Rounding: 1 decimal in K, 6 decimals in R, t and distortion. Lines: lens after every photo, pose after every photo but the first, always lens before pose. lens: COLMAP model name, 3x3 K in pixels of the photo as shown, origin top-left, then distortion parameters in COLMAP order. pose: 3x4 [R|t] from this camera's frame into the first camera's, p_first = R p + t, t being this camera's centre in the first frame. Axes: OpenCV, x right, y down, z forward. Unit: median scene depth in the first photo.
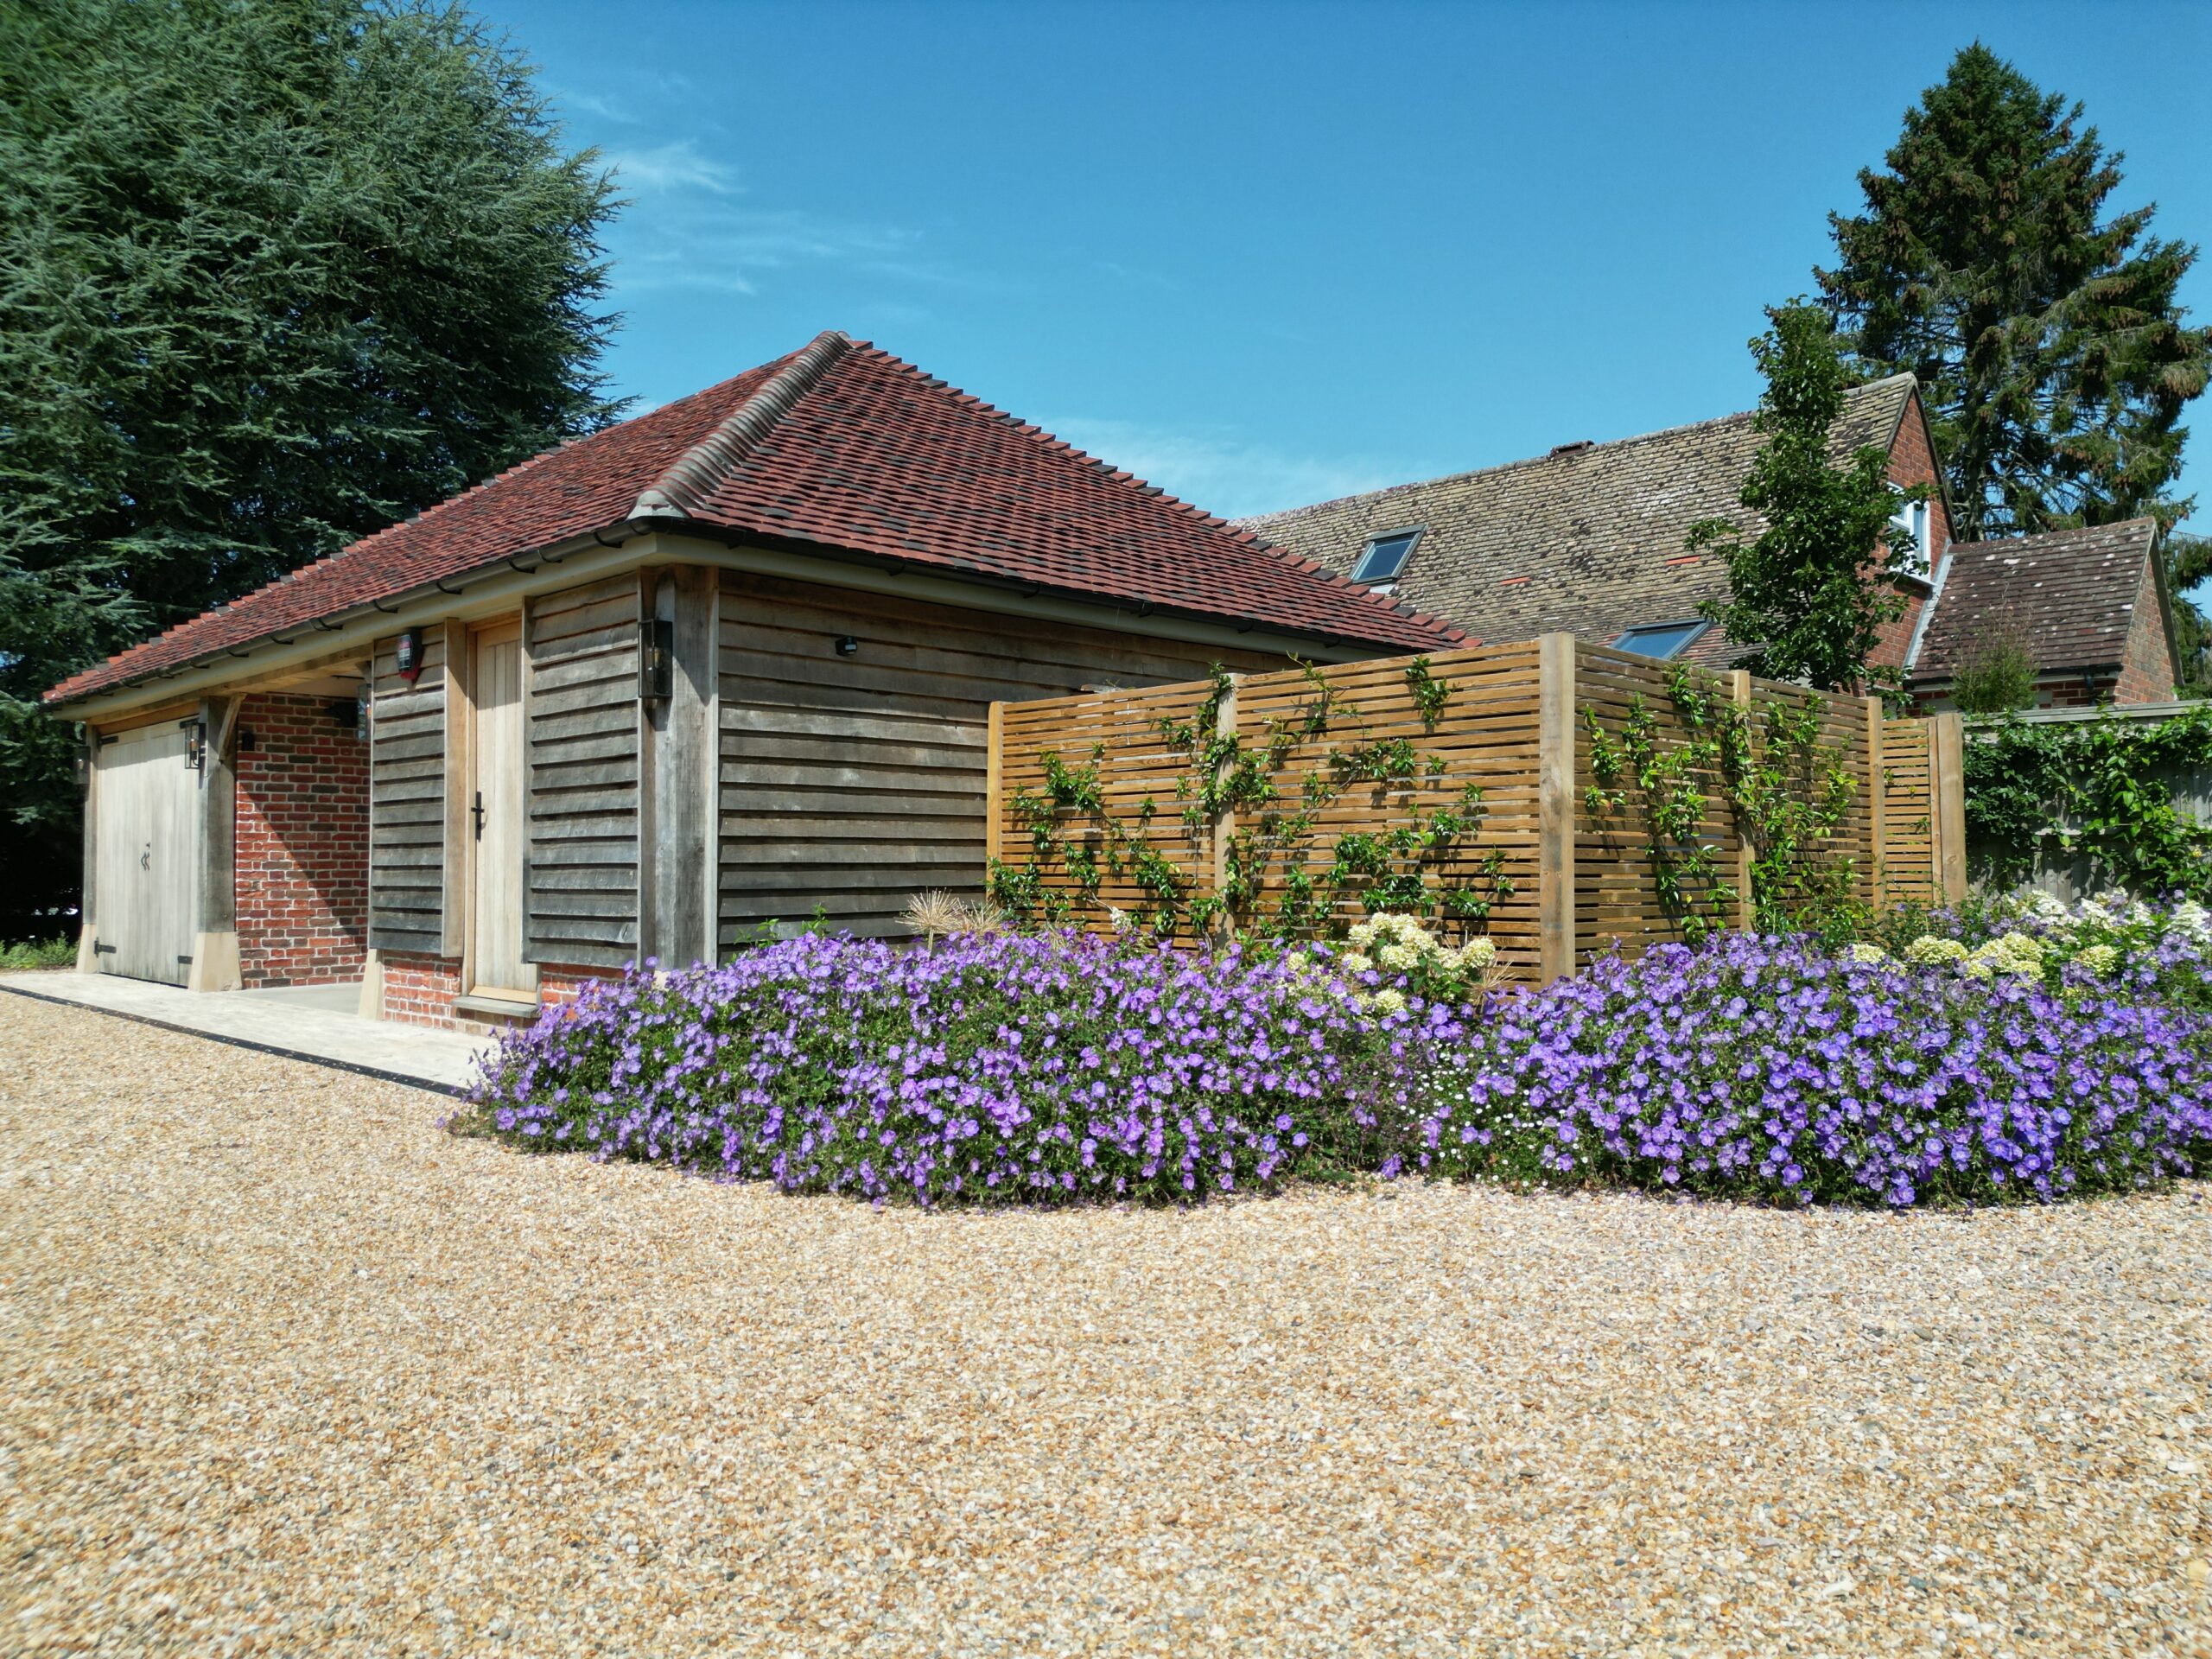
lens RADIAL K [[1548.2, 0, 1105.0], [0, 1548.2, 827.6], [0, 0, 1]] dist [0.076696, -0.081678]
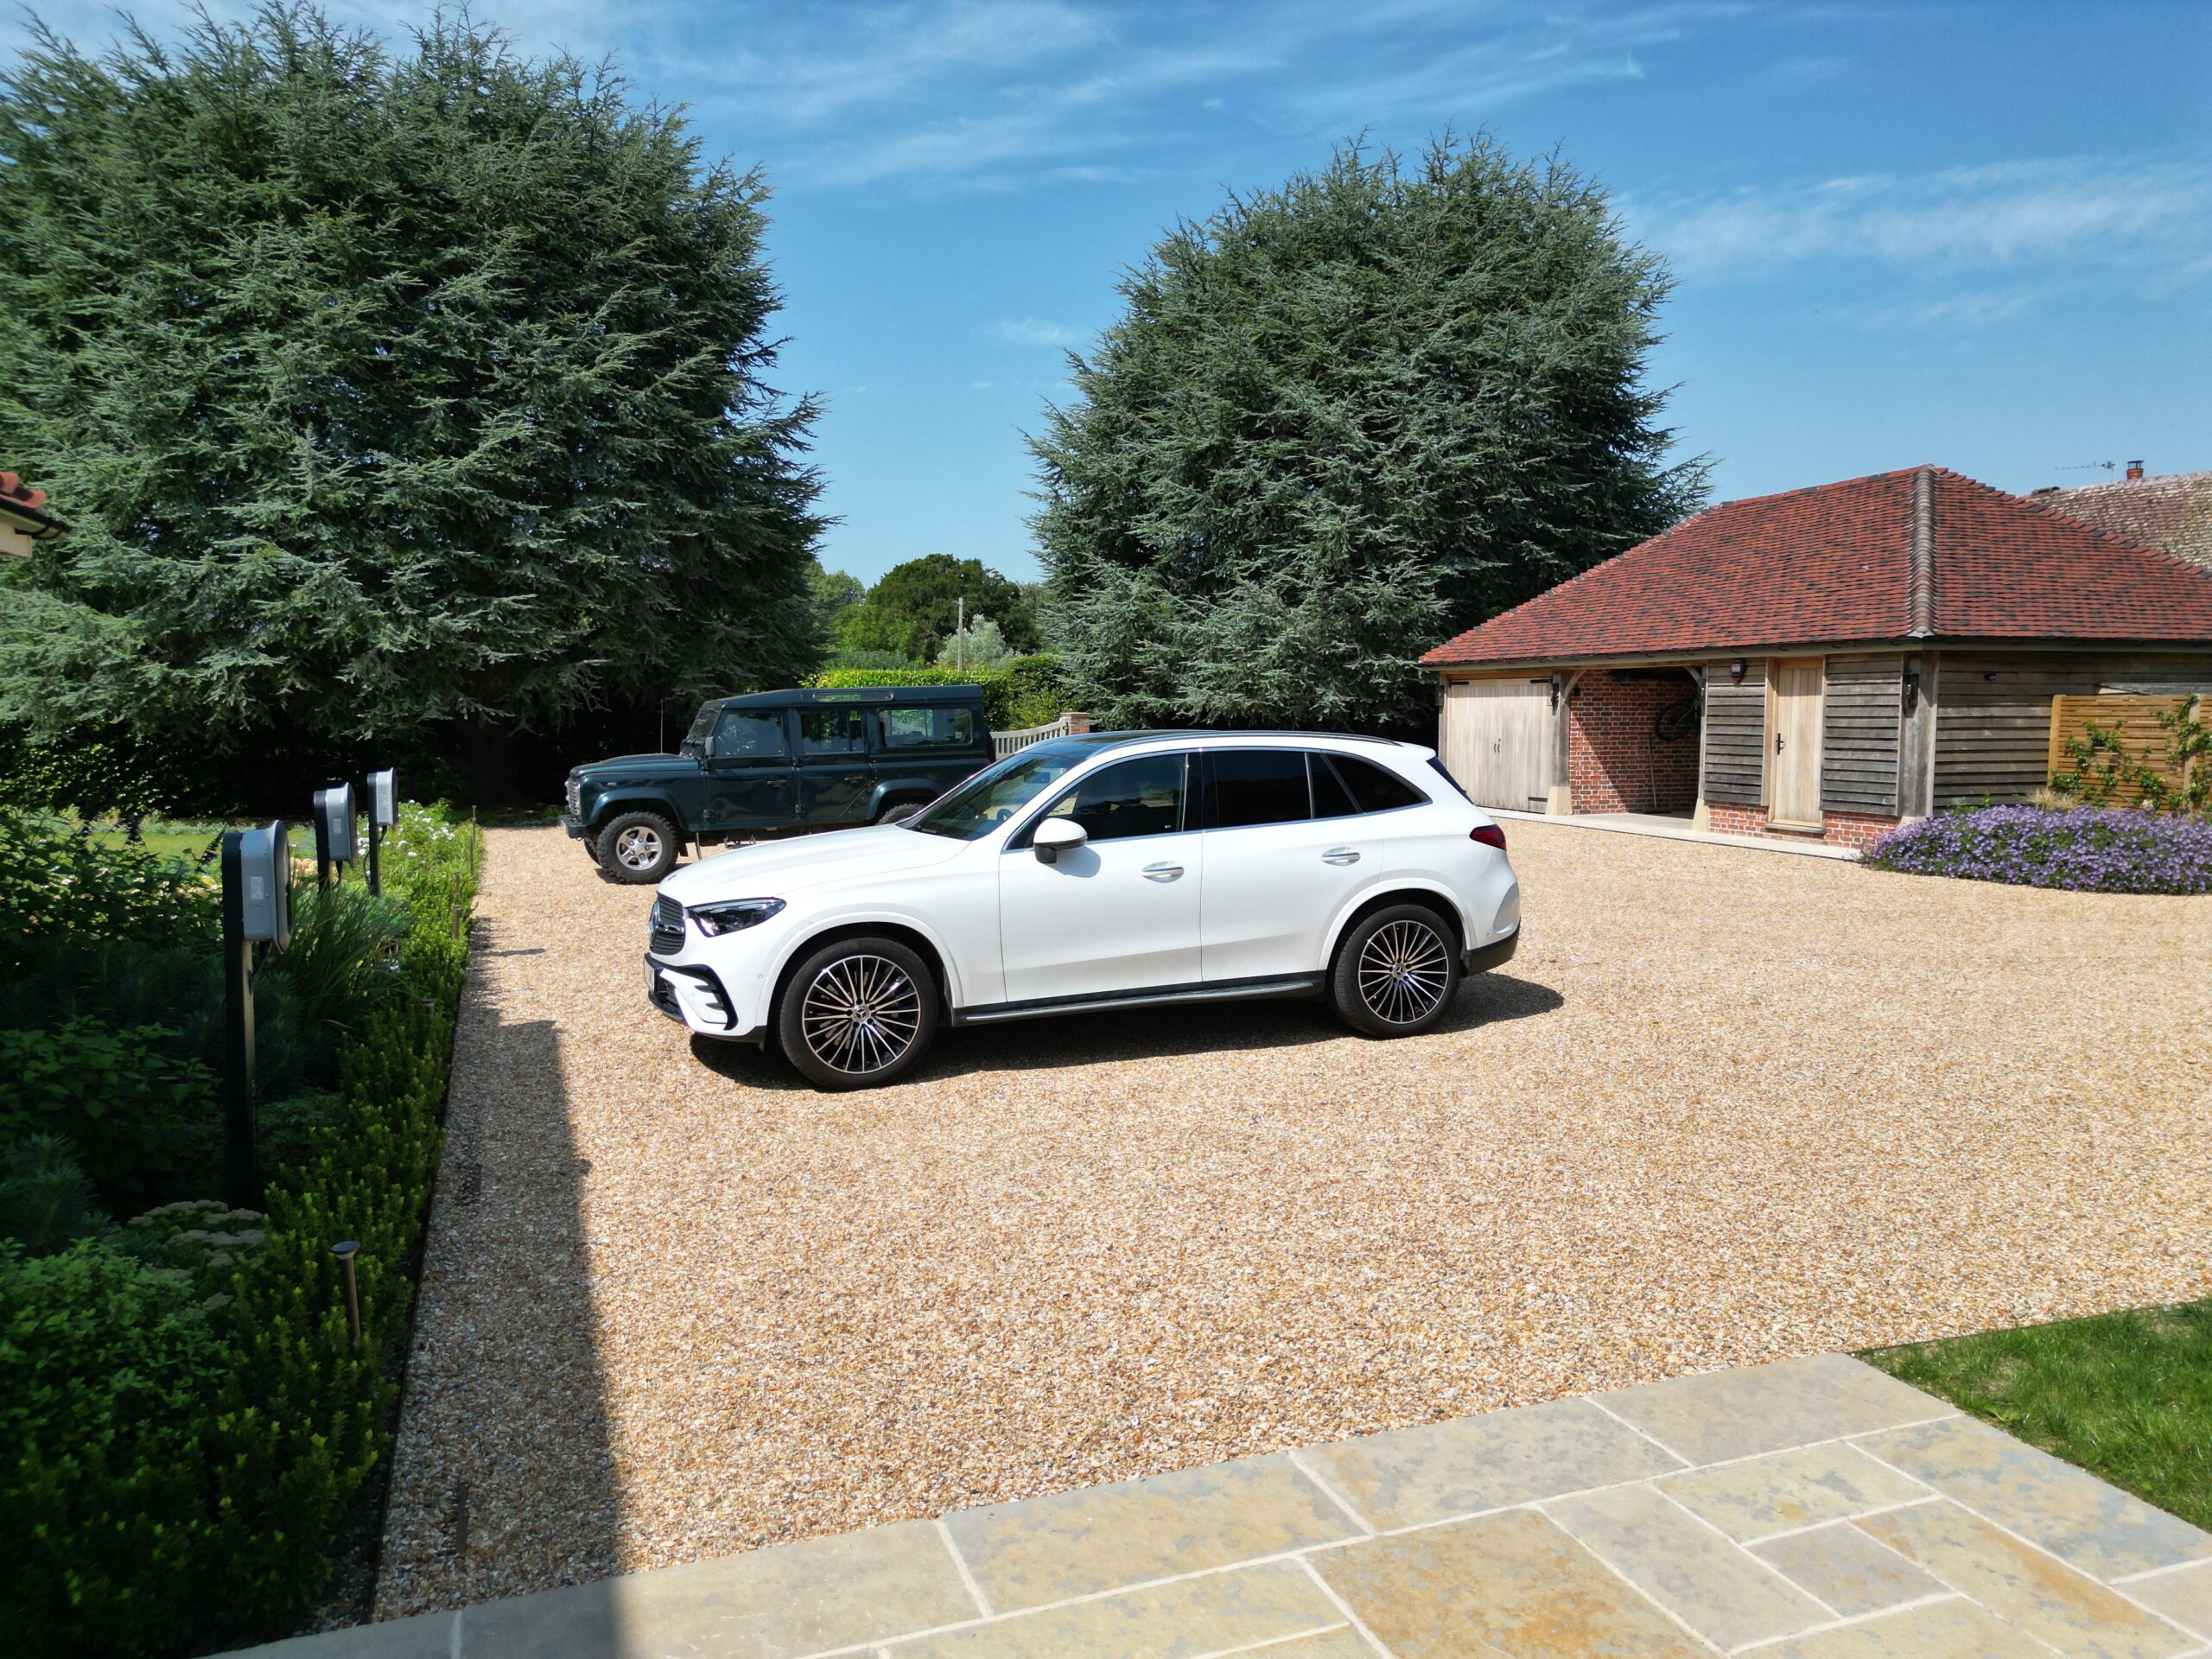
lens RADIAL K [[1548.2, 0, 1105.0], [0, 1548.2, 827.6], [0, 0, 1]] dist [0.076696, -0.081678]
pose [[0.888727, 0.041140, -0.456587, -0.257696], [0.007105, 0.994610, 0.103447, -0.144748], [0.458382, -0.095181, 0.883644, -1.647507]]
